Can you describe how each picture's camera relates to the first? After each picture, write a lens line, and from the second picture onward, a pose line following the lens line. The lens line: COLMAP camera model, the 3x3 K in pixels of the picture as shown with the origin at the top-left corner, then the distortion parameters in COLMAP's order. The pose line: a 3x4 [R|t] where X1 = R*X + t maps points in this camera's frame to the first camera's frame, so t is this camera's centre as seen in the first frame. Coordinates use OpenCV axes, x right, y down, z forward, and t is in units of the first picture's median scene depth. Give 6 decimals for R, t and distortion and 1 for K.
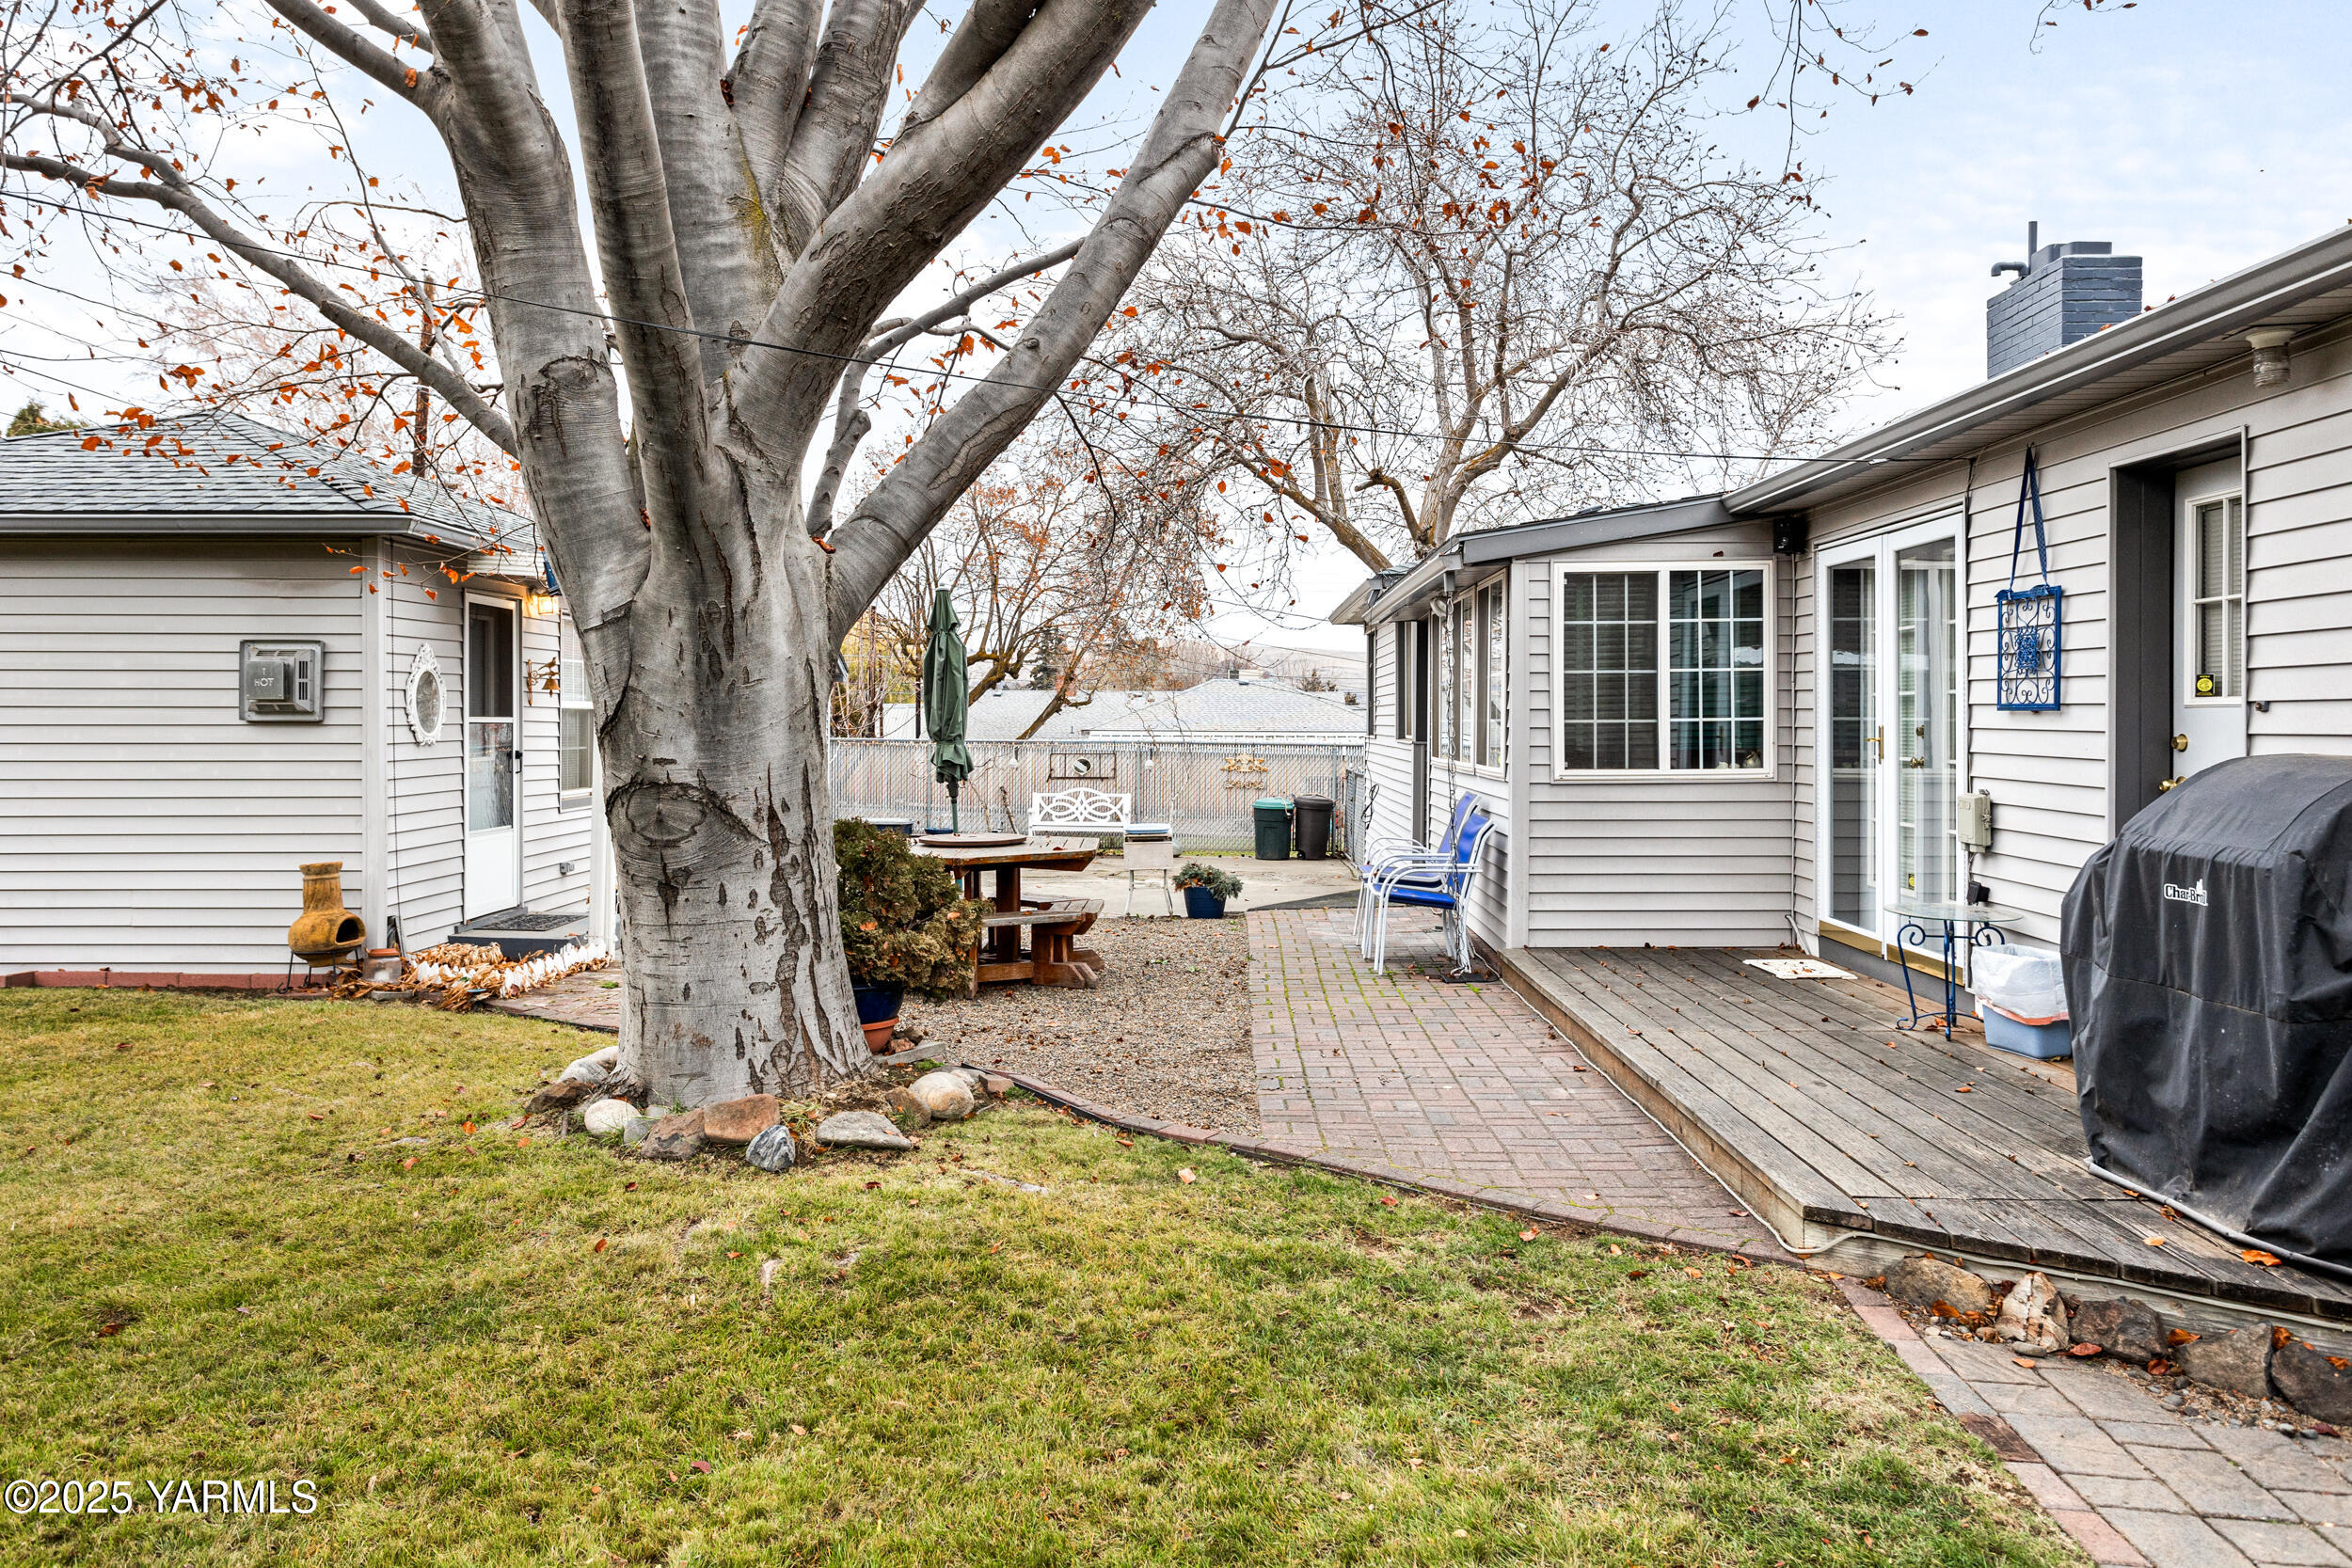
lens RADIAL K [[1627.1, 0, 1210.3], [0, 1627.1, 782.8], [0, 0, 1]] dist [0.001724, 0.004155]
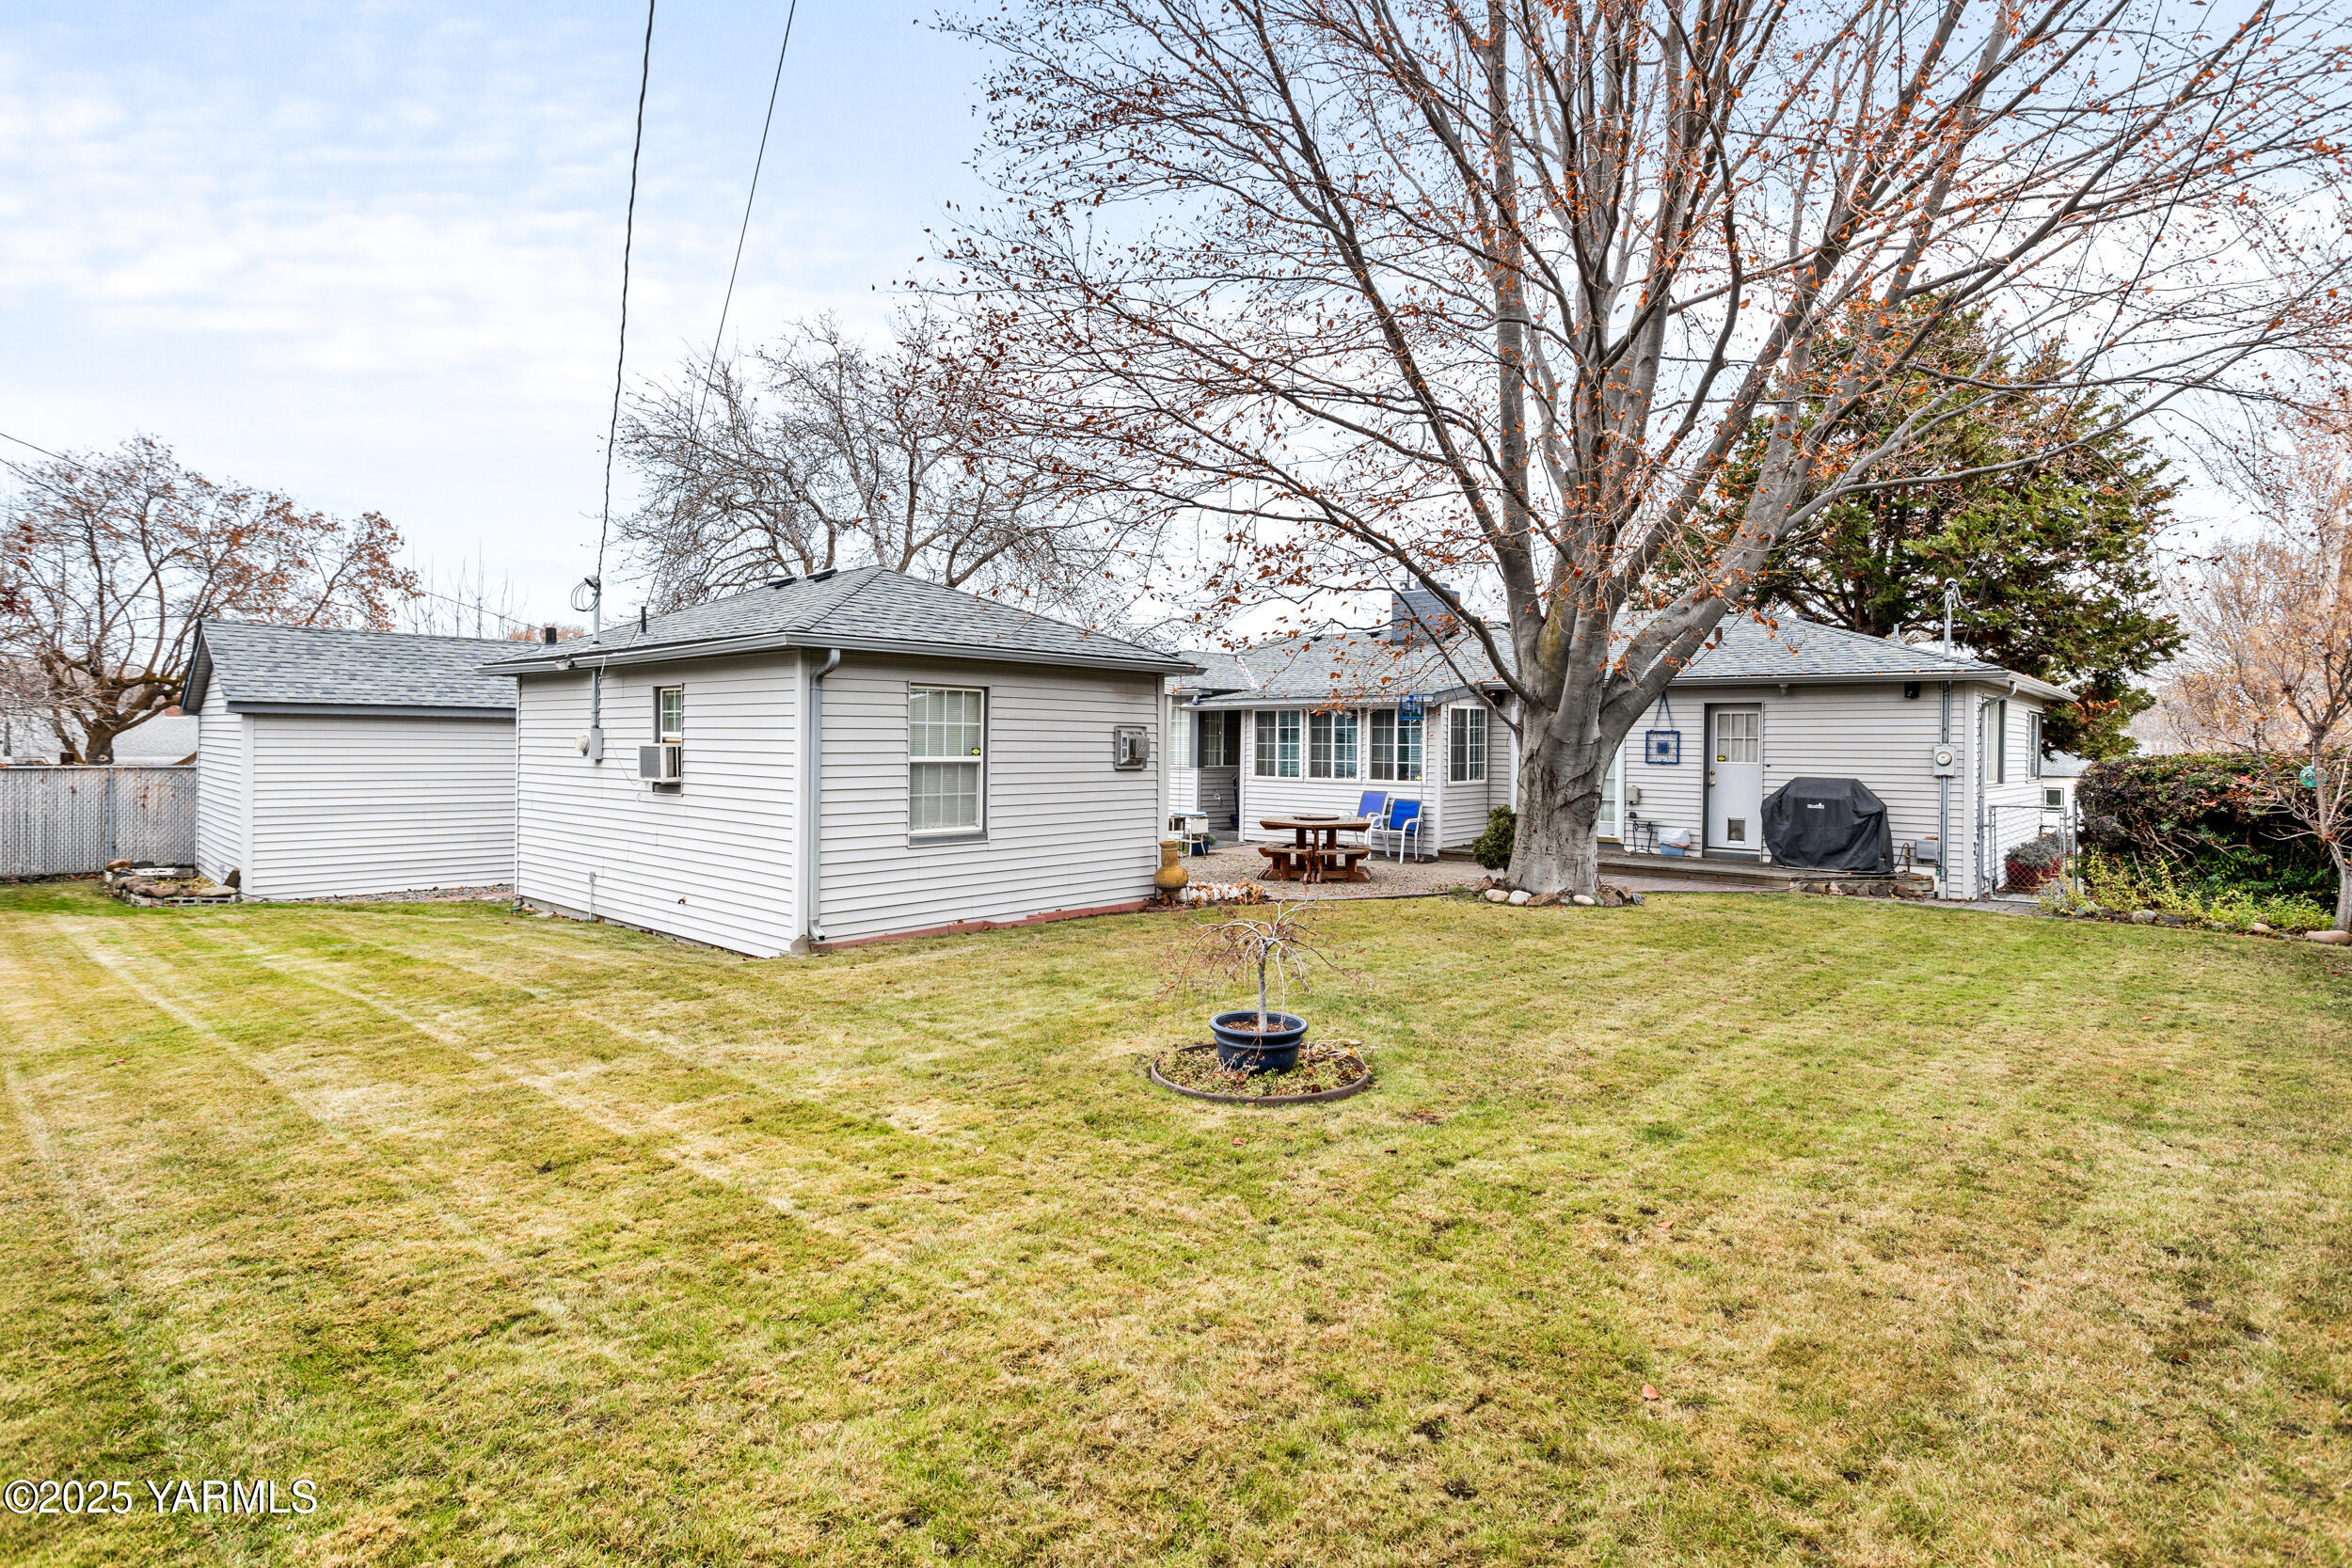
lens RADIAL K [[1190.3, 0, 1177.5], [0, 1190.3, 761.7], [0, 0, 1]] dist [-0.006295, 0.001179]
pose [[0.665227, -0.007893, 0.746600, -2.107979], [0.019616, 0.999784, -0.006909, -0.049559], [-0.746384, 0.019242, 0.665238, 0.035080]]
